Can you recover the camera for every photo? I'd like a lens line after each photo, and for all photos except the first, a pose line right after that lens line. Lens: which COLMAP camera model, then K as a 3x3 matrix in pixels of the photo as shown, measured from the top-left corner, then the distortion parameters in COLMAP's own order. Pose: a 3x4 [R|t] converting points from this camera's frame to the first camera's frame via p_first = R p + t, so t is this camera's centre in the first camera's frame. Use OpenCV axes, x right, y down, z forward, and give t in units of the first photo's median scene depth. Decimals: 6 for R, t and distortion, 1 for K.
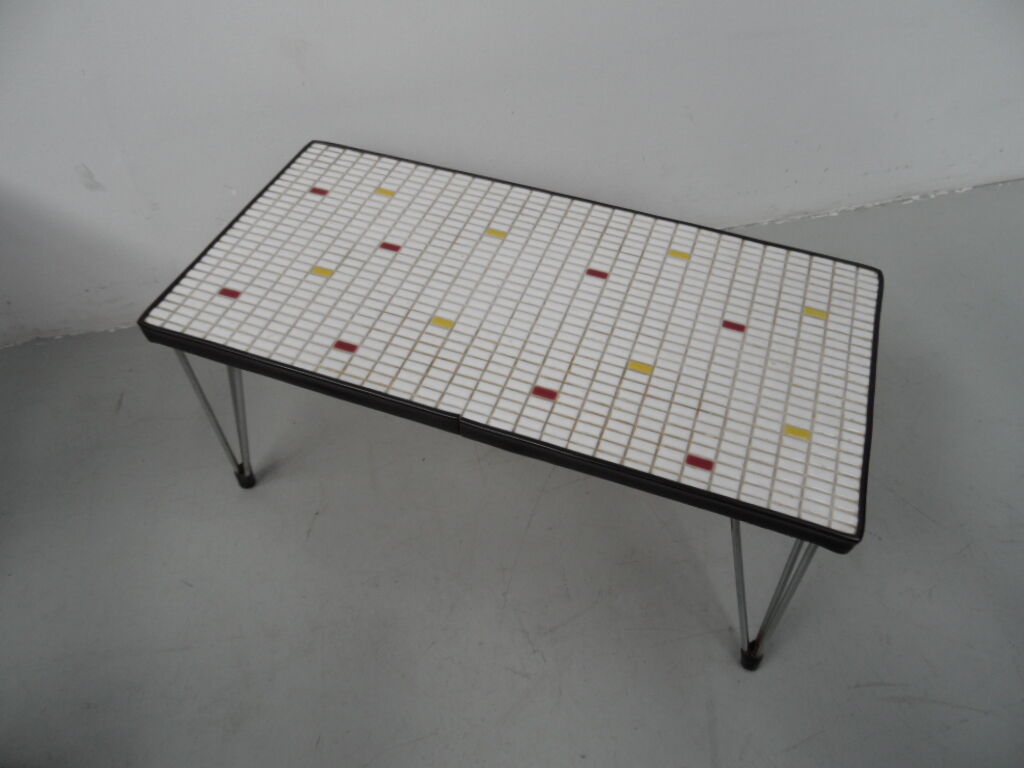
lens RADIAL K [[759.6, 0, 512.0], [0, 759.6, 384.0], [0, 0, 1]] dist [-0.040749, 0.038989]
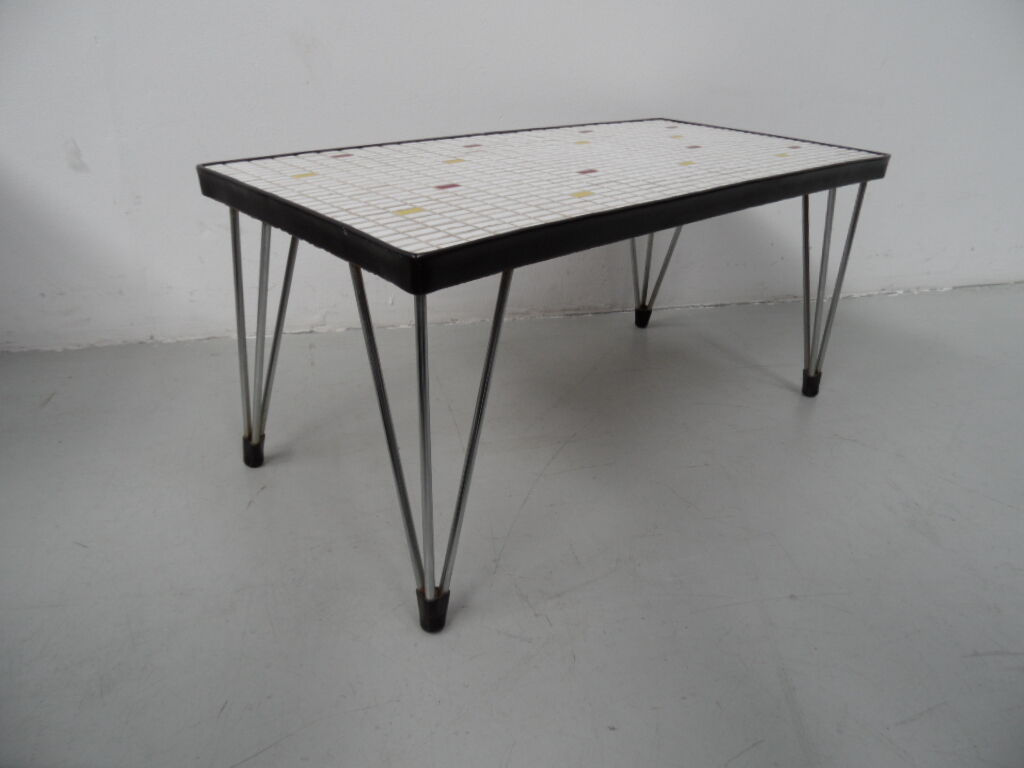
lens RADIAL K [[759.6, 0, 512.0], [0, 759.6, 384.0], [0, 0, 1]] dist [-0.040749, 0.038989]
pose [[0.999229, 0.021934, 0.032556, -0.027018], [-0.006981, 0.915405, -0.402473, 0.517250], [-0.038630, 0.401936, 0.914853, 0.269380]]
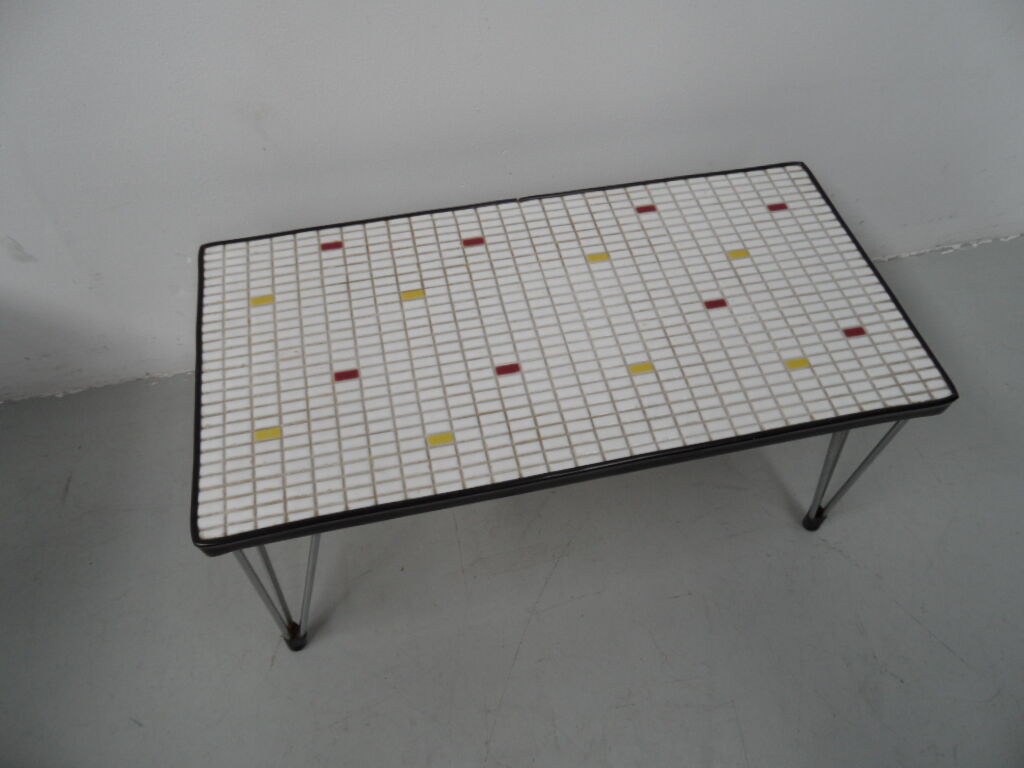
lens RADIAL K [[759.6, 0, 512.0], [0, 759.6, 384.0], [0, 0, 1]] dist [-0.040749, 0.038989]
pose [[-0.841867, 0.430097, -0.326001, 0.433621], [-0.428103, -0.164390, 0.888653, -1.010223], [0.328616, 0.887689, 0.322520, 0.779559]]
